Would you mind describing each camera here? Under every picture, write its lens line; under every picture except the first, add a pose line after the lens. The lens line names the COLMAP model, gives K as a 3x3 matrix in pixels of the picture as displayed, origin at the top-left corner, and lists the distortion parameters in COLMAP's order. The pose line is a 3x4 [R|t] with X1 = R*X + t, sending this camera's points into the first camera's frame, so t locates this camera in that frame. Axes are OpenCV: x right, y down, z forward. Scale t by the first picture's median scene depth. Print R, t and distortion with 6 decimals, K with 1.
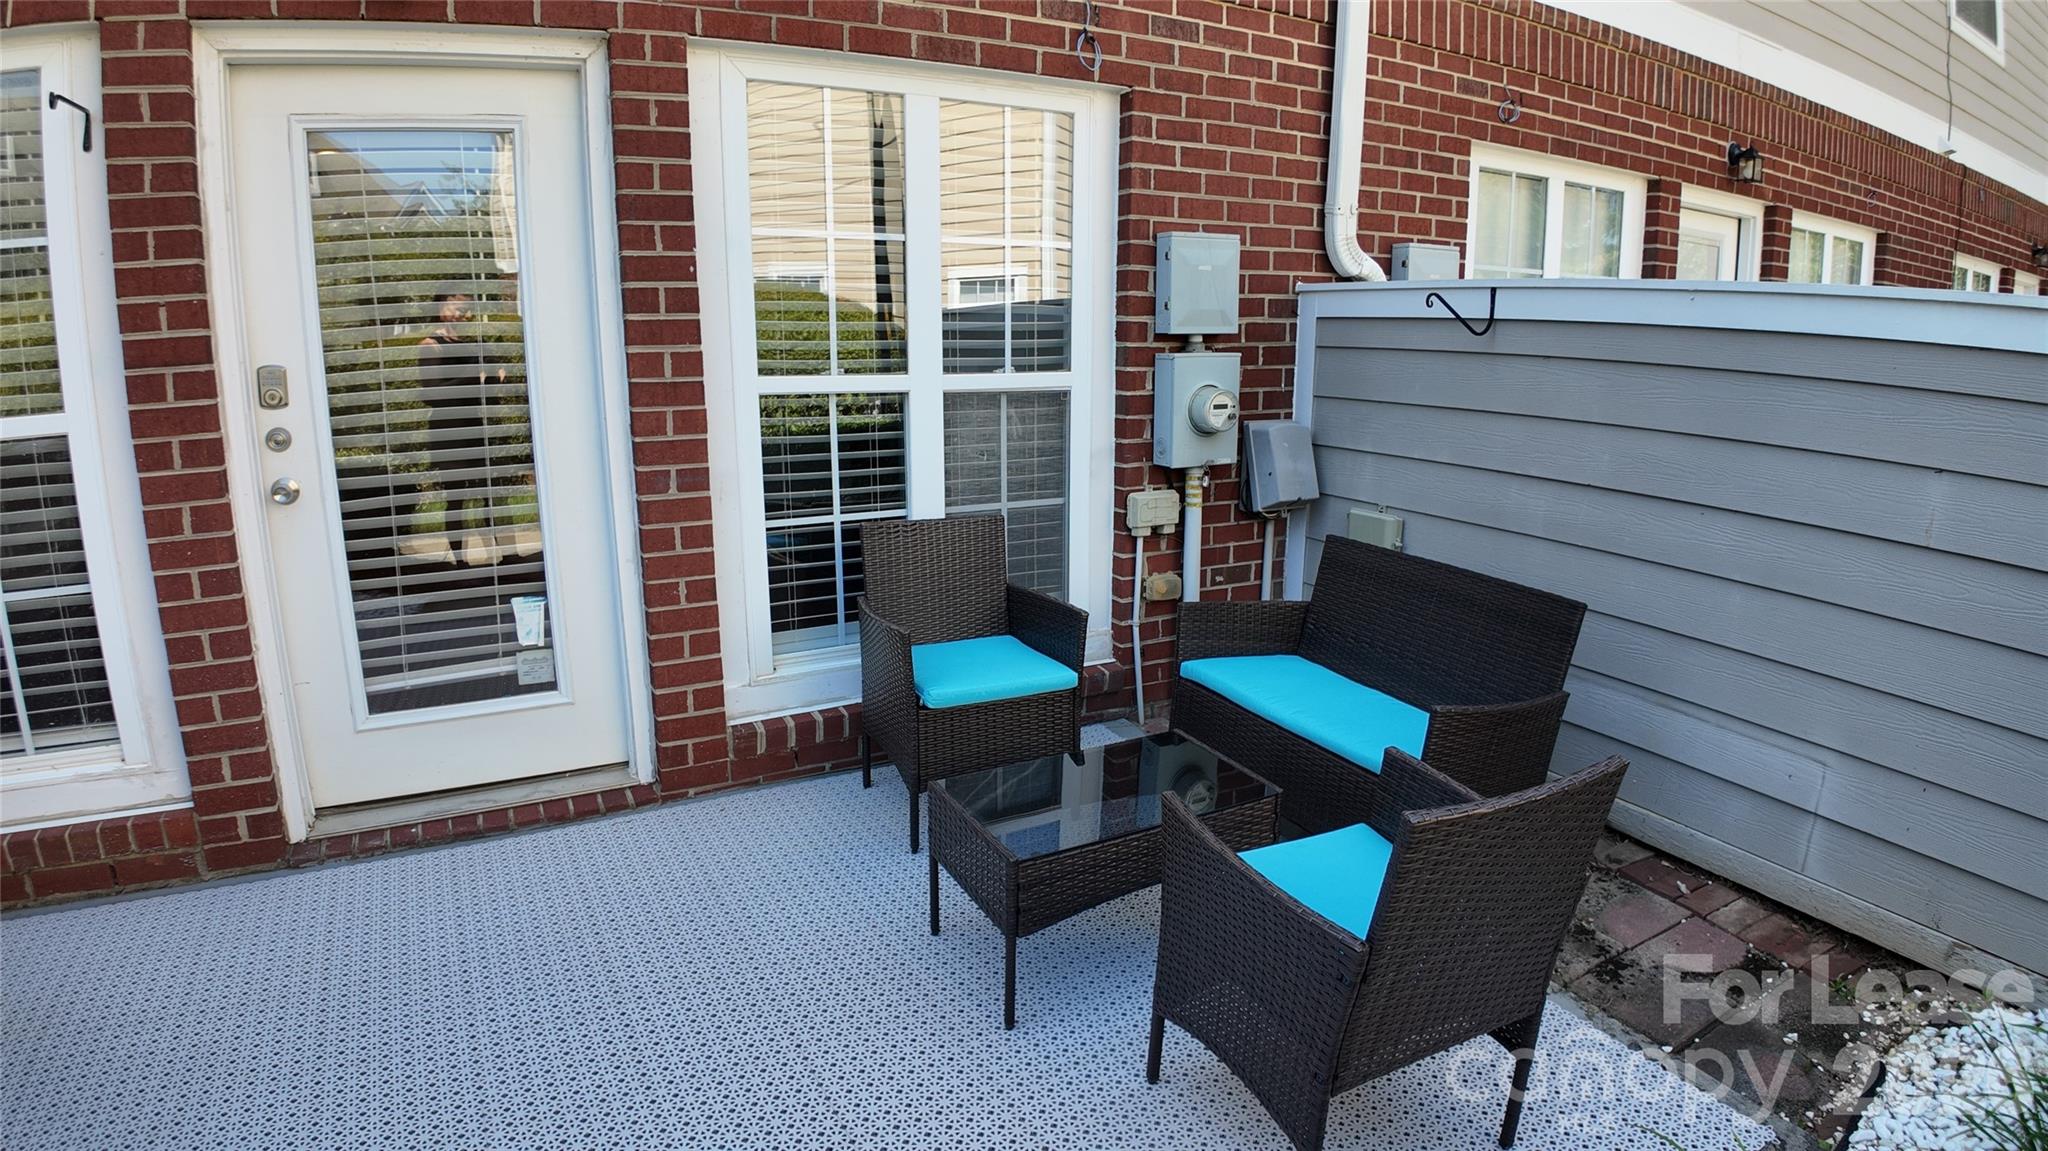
lens RADIAL K [[1044.9, 0, 1008.9], [0, 1044.9, 573.7], [0, 0, 1]] dist [-0.095073, -0.005320]
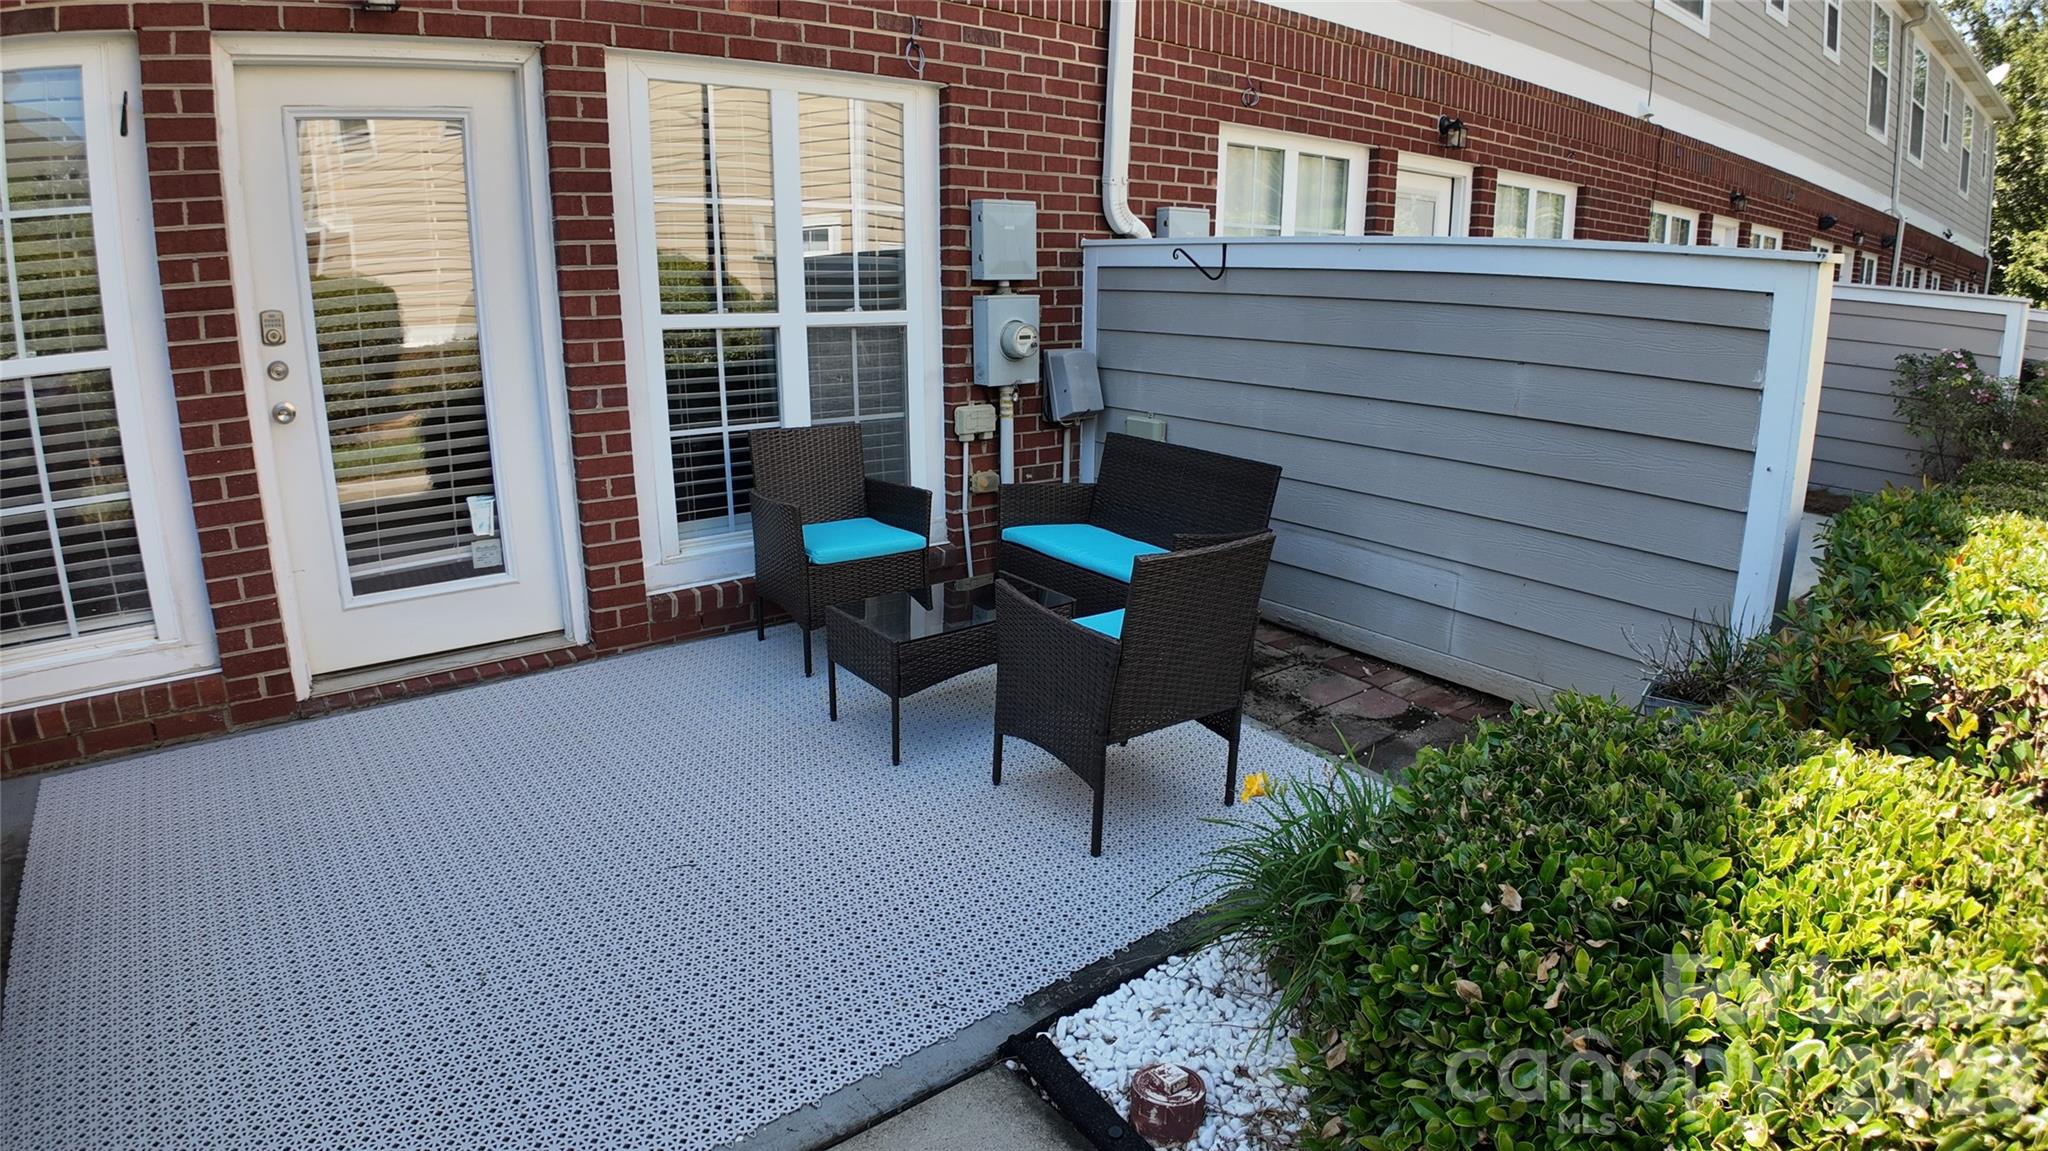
lens RADIAL K [[1087.9, 0, 1011.0], [0, 1087.9, 553.3], [0, 0, 1]] dist [-0.101126, -0.014780]
pose [[0.983258, -0.041813, 0.177358, -0.066171], [0.037587, 0.998925, 0.027125, 0.075224], [-0.178301, -0.020004, 0.983773, -0.343645]]
